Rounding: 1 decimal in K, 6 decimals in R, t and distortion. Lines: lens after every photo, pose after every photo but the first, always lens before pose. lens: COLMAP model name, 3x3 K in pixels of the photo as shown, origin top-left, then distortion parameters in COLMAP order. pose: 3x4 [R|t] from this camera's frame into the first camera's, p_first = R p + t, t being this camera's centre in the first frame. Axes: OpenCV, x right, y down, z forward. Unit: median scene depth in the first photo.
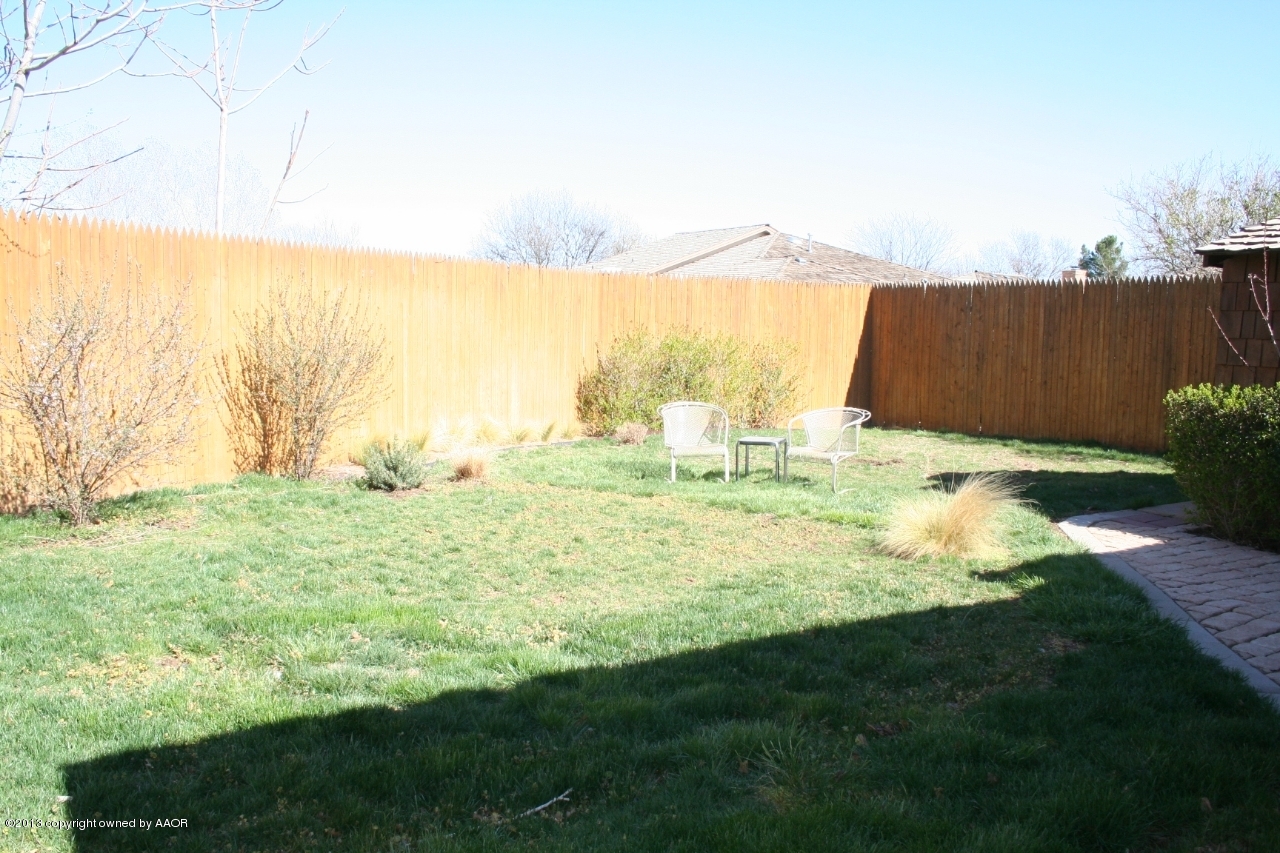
lens RADIAL K [[1072.2, 0, 641.0], [0, 1072.2, 429.3], [0, 0, 1]] dist [-0.149539, 0.123224]
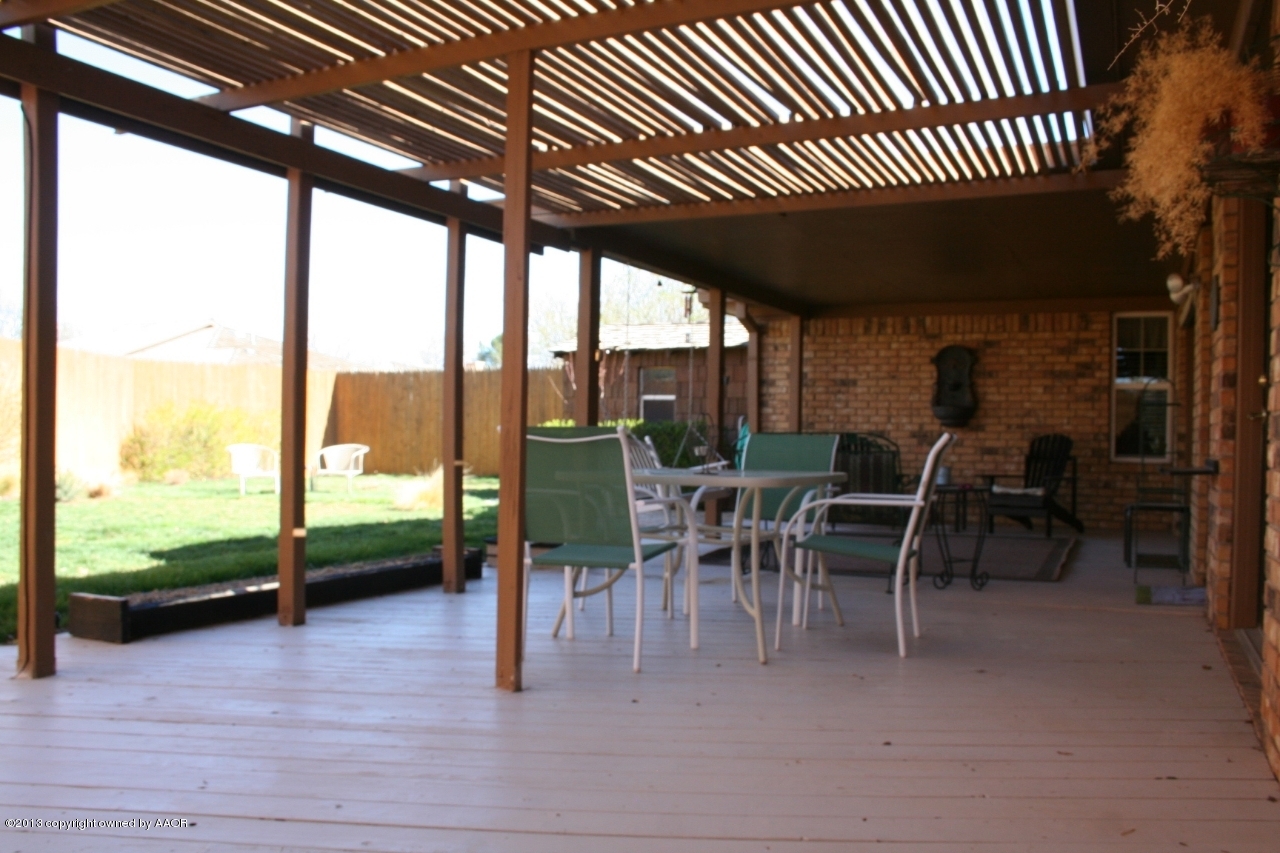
lens RADIAL K [[1072.2, 0, 641.1], [0, 1072.2, 430.5], [0, 0, 1]] dist [-0.149539, 0.123224]
pose [[0.855198, -0.009386, 0.518217, -0.164265], [0.052835, 0.996206, -0.069149, 0.057525], [-0.515602, 0.086516, 0.852449, -0.369805]]
